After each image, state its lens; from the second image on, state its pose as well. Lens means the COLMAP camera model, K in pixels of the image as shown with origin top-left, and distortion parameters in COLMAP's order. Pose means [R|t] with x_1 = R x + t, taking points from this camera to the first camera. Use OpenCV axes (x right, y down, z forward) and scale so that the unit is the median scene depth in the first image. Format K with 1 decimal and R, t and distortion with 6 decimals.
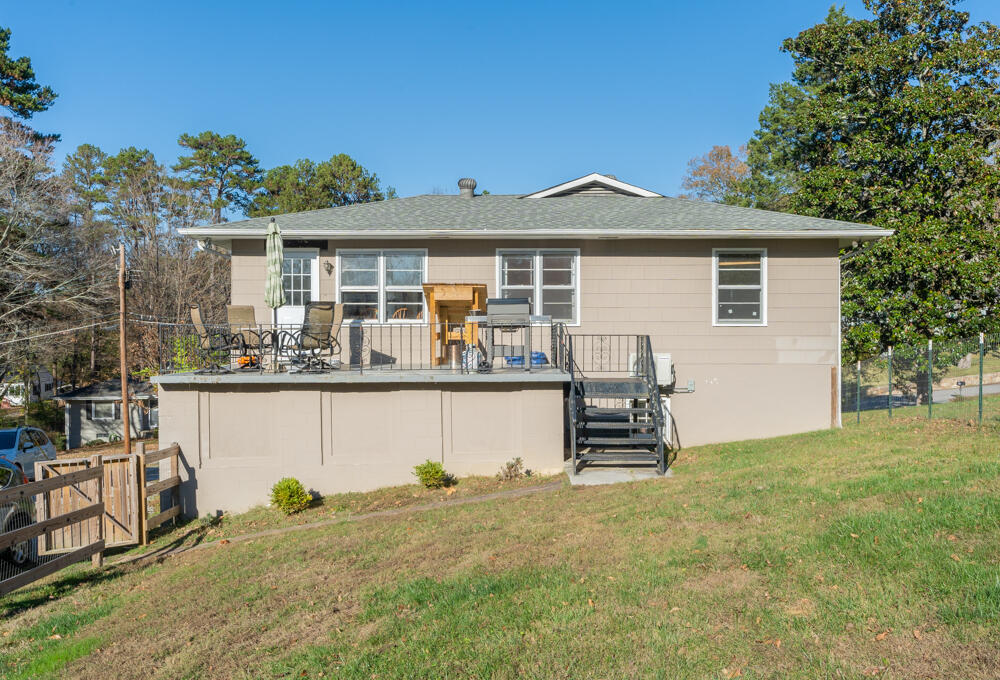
lens RADIAL K [[891.0, 0, 500.7], [0, 891.0, 343.5], [0, 0, 1]] dist [0.037648, -0.001208]
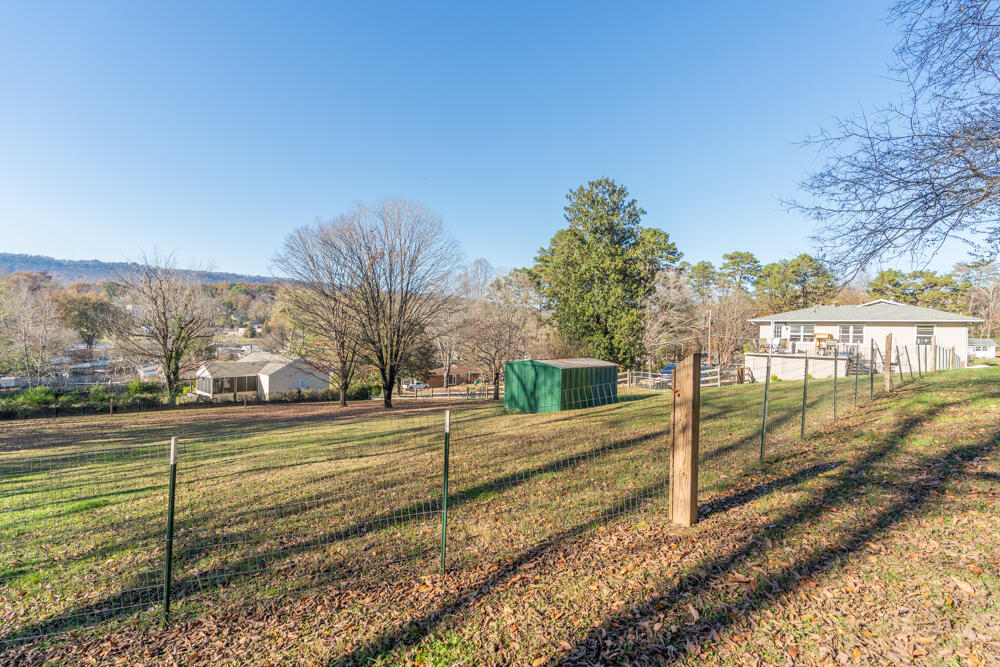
lens RADIAL K [[454.0, 0, 496.3], [0, 454.0, 341.5], [0, 0, 1]] dist [-0.011384, 0.003200]
pose [[0.712421, 0.030925, -0.701071, 0.120533], [-0.028128, 0.999484, 0.015505, -0.008328], [0.701189, 0.008674, 0.712923, -0.543023]]
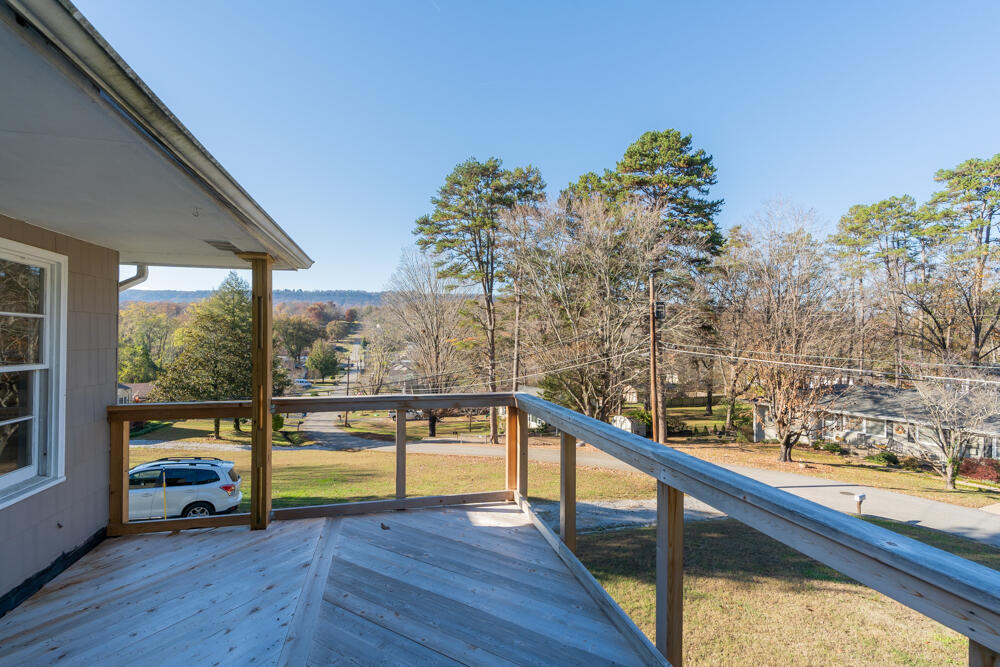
lens RADIAL K [[454.0, 0, 494.9], [0, 454.0, 338.9], [0, 0, 1]] dist [-0.011384, 0.003200]
pose [[0.282432, -0.000590, -0.959287, 0.051434], [-0.014601, 0.999881, -0.004914, -0.029721], [0.959176, 0.015395, 0.282390, 0.646393]]
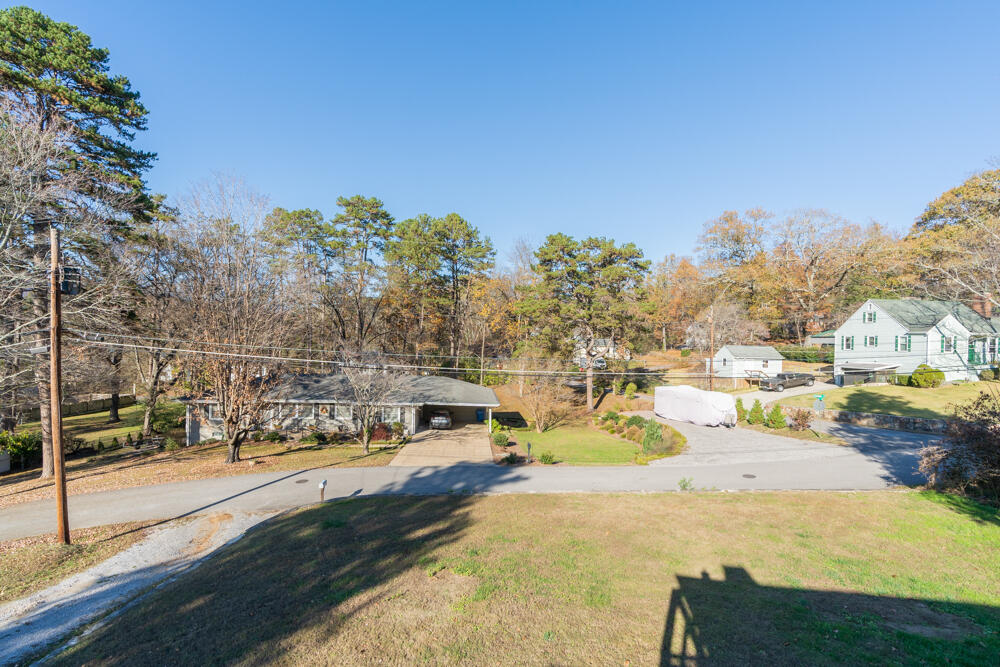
lens RADIAL K [[454.0, 0, 505.1], [0, 454.0, 340.1], [0, 0, 1]] dist [-0.011384, 0.003200]
pose [[0.993781, 0.023464, -0.108848, -0.037470], [-0.024230, 0.999690, -0.005727, -0.029903], [0.108680, 0.008329, 0.994042, 0.676990]]
